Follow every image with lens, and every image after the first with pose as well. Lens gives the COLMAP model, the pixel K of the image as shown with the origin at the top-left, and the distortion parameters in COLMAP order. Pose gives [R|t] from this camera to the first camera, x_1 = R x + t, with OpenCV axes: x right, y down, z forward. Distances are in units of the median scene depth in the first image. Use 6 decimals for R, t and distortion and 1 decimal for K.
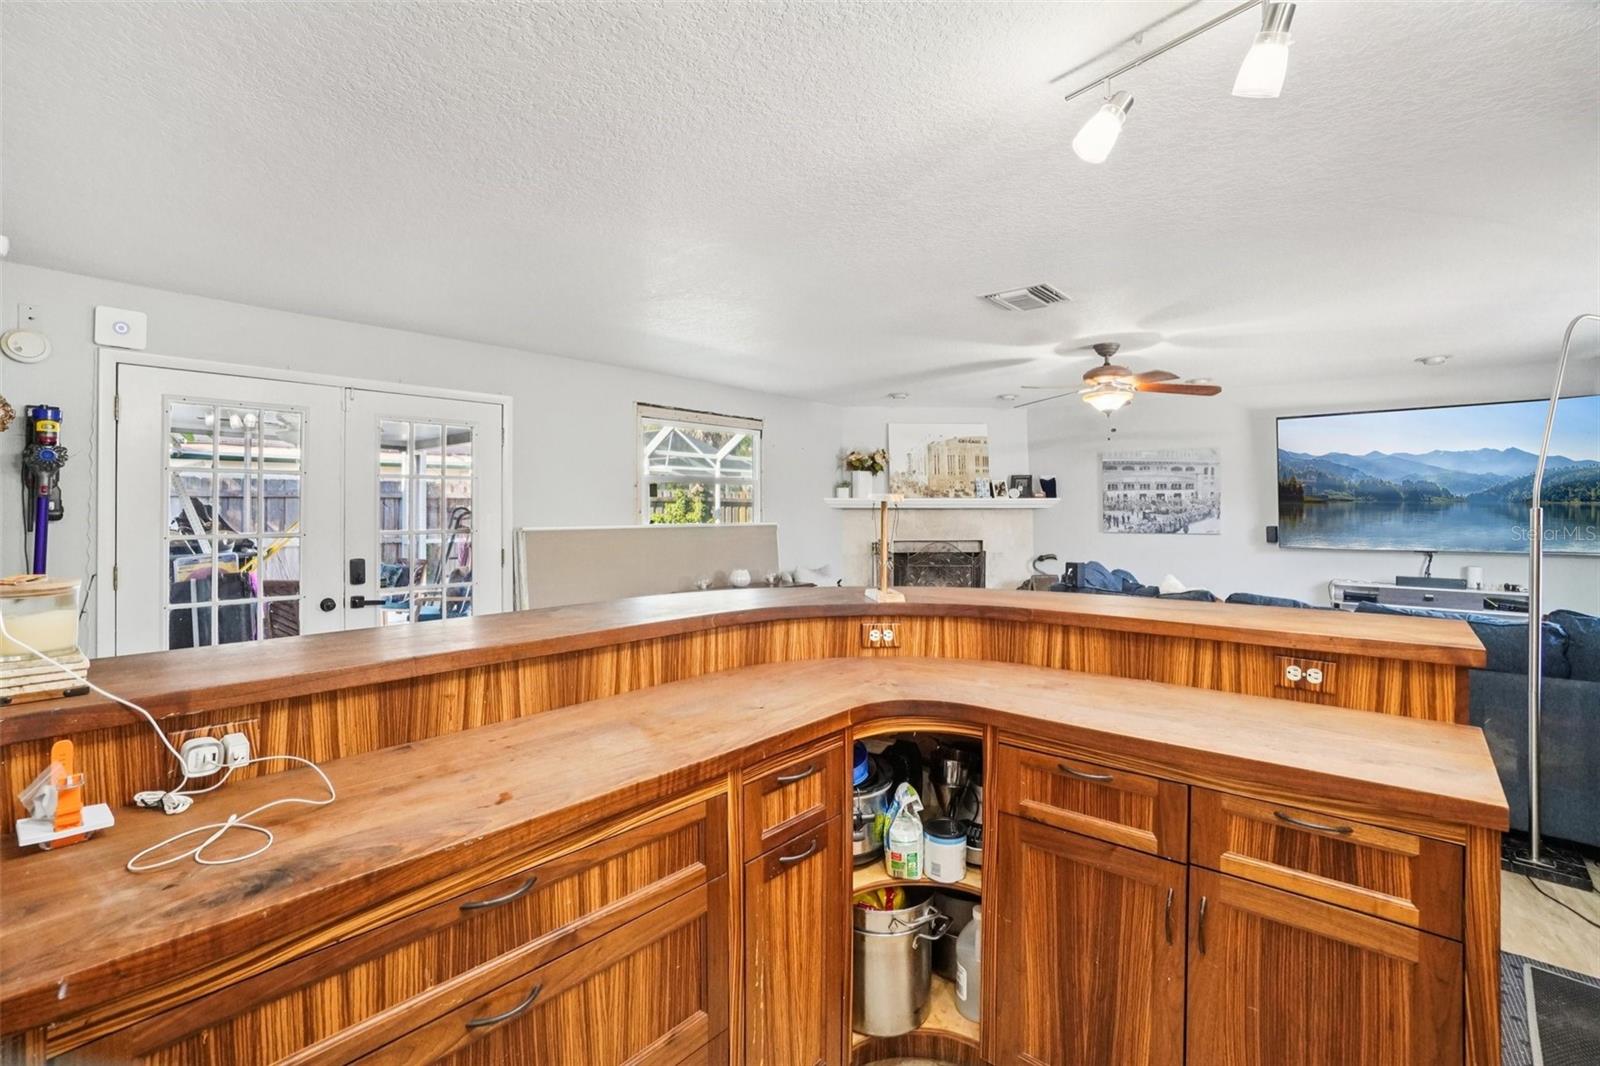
lens RADIAL K [[717.0, 0, 784.3], [0, 717.0, 507.5], [0, 0, 1]] dist [-0.057787, 0.019619]
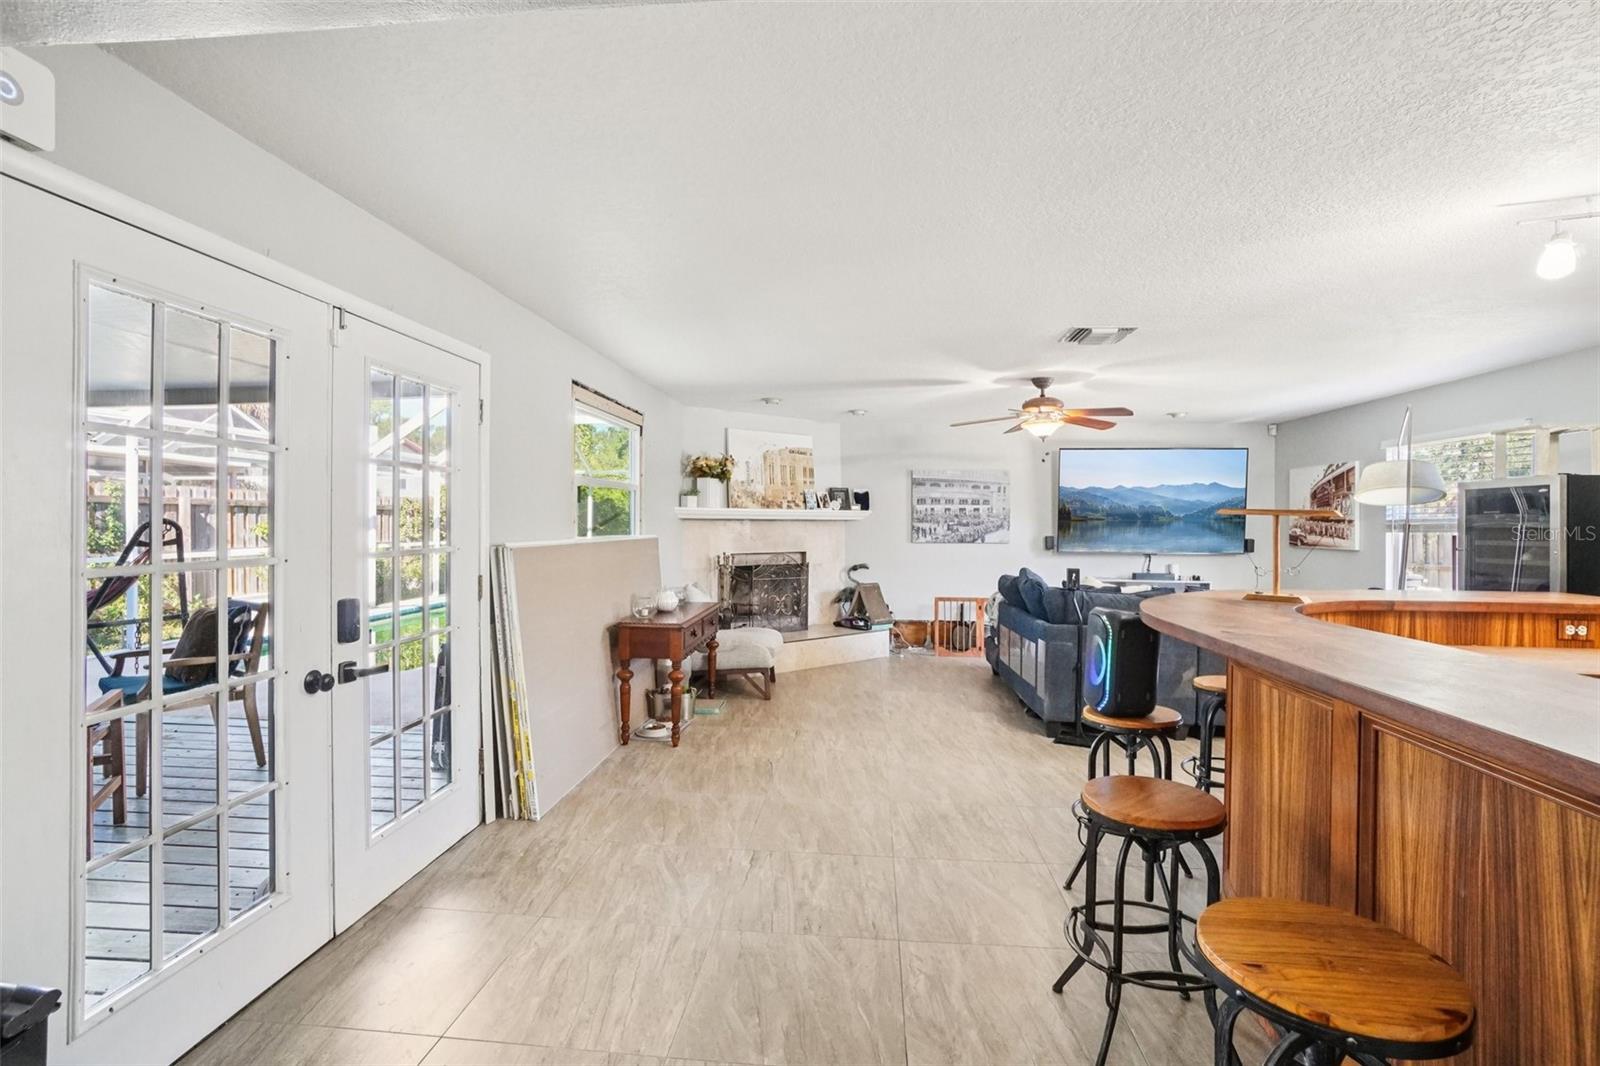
lens RADIAL K [[755.5, 0, 805.2], [0, 755.5, 520.1], [0, 0, 1]] dist [-0.015754, 0.002841]
pose [[0.808922, 0.007264, 0.587872, -0.466071], [-0.008819, 0.999961, -0.000222, 0.002719], [-0.587850, -0.005005, 0.808954, 0.190141]]
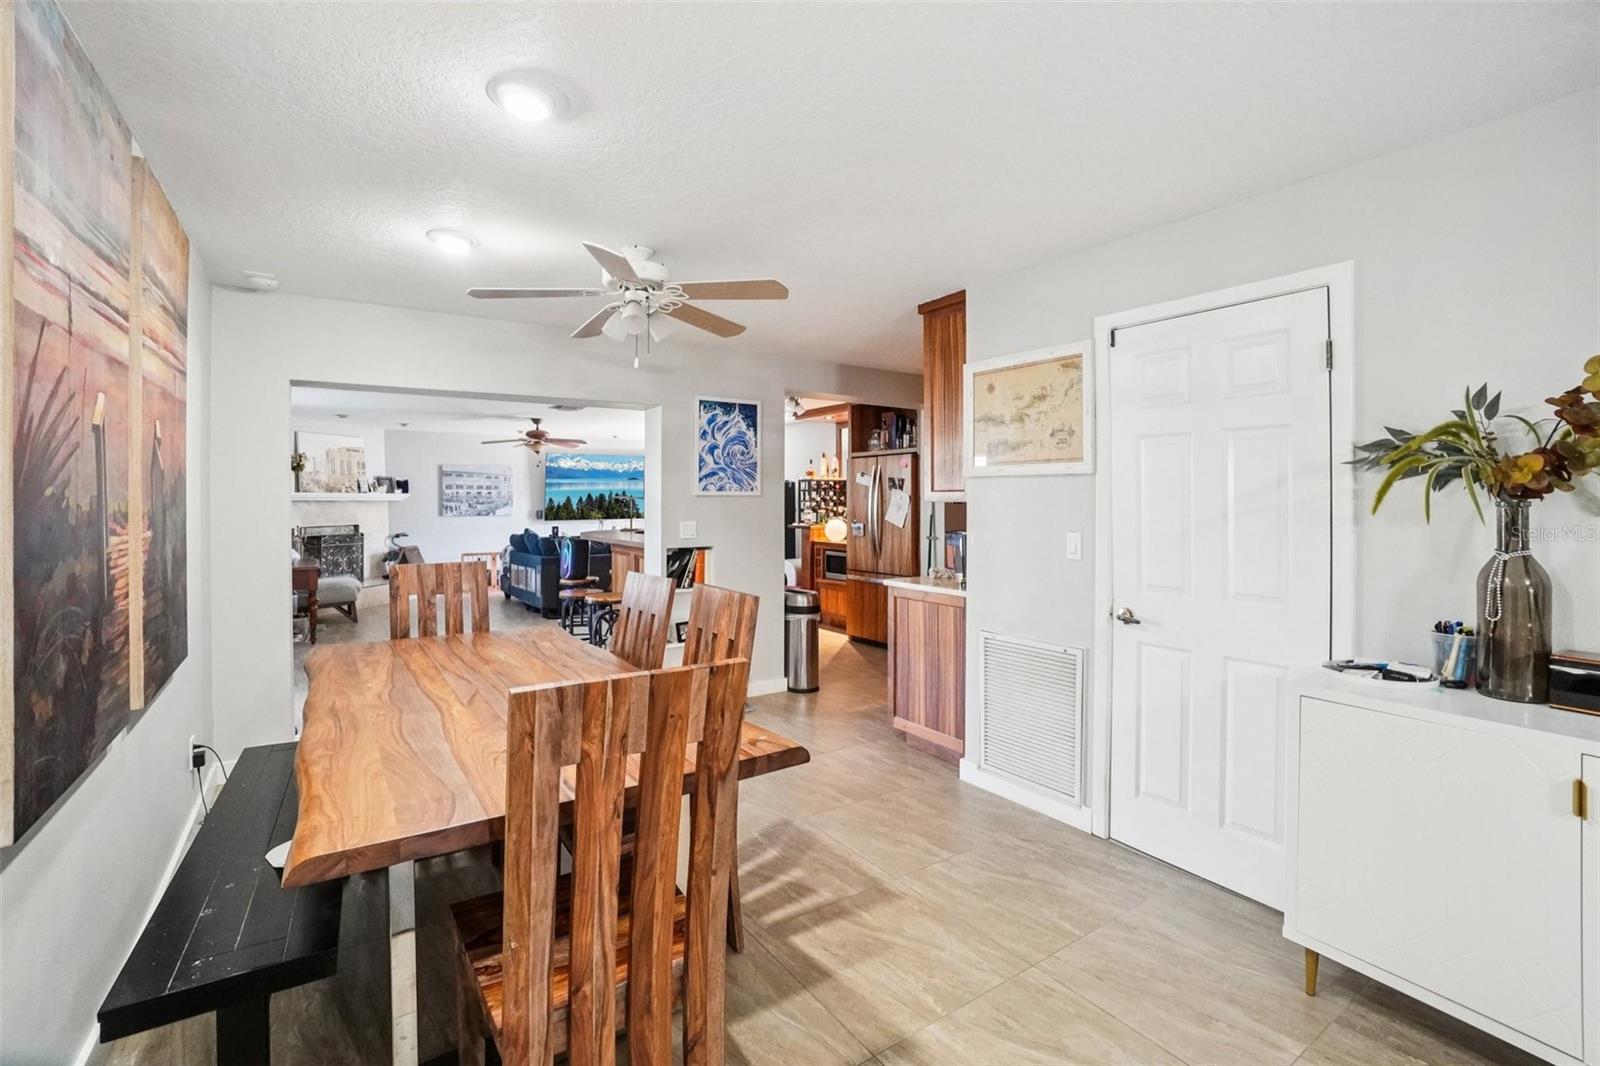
lens RADIAL K [[717.0, 0, 797.8], [0, 717.0, 501.8], [0, 0, 1]] dist [-0.057787, 0.019619]
pose [[0.266515, -0.000870, 0.963830, -1.042093], [-0.002584, 0.999995, 0.001617, -0.001299], [-0.963827, -0.002922, 0.266512, -0.199880]]
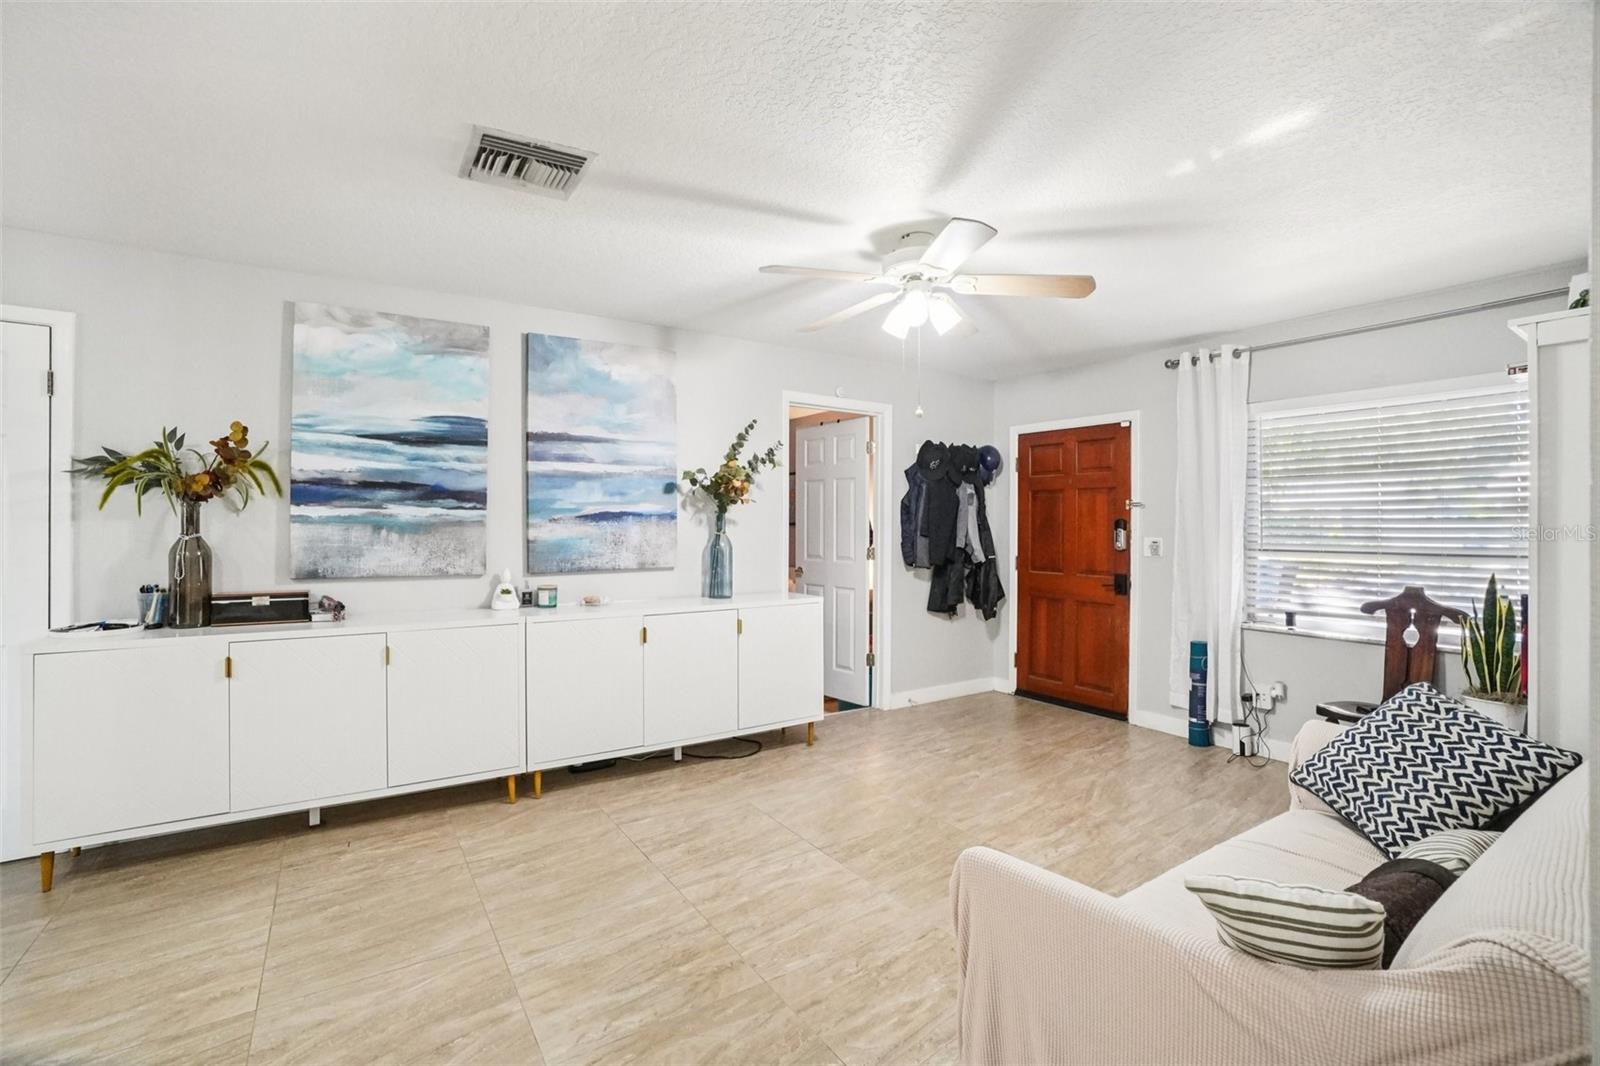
lens RADIAL K [[717.0, 0, 800.4], [0, 717.0, 518.1], [0, 0, 1]] dist [-0.057787, 0.019619]
pose [[-0.961816, -0.000954, 0.273694, -1.216537], [-0.002791, 0.999976, -0.006321, 0.011092], [-0.273682, -0.006844, -0.961796, -0.067092]]
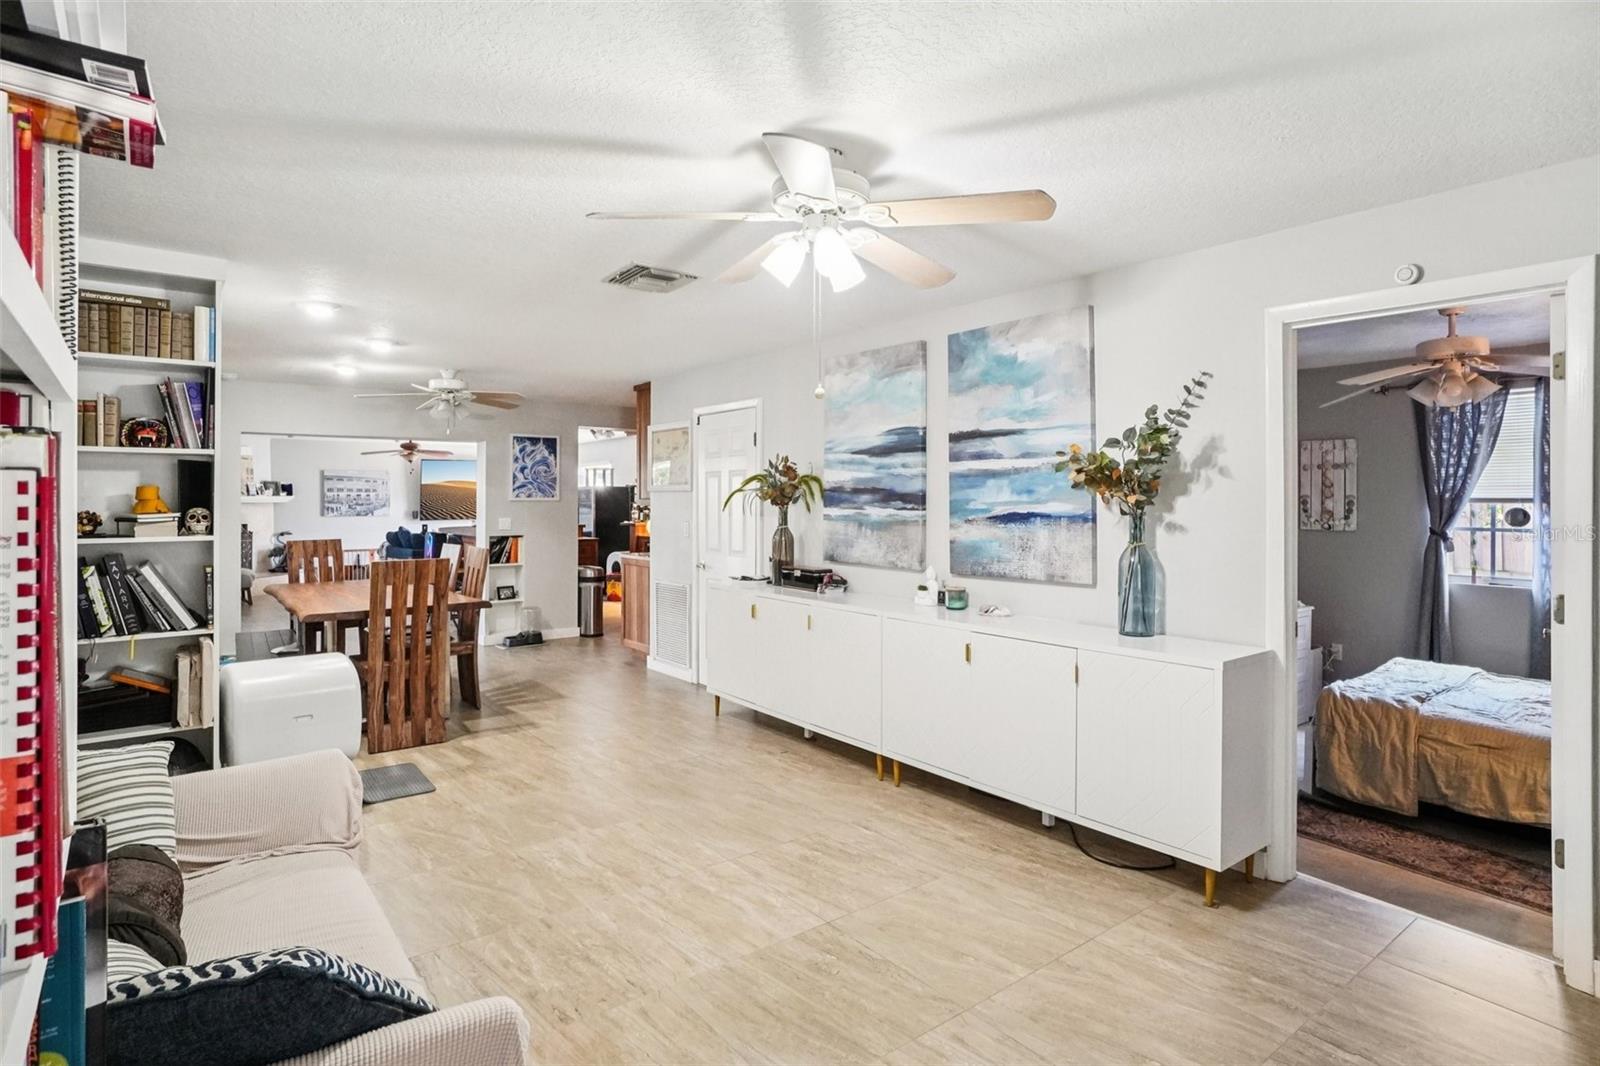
lens RADIAL K [[836.8, 0, 789.8], [0, 836.8, 489.9], [0, 0, 1]] dist [-0.037587, 0.018723]
pose [[0.209164, 0.010888, 0.977820, -1.586993], [-0.000946, 0.999940, -0.010932, -0.010361], [-0.977880, 0.001361, 0.209162, -0.644035]]
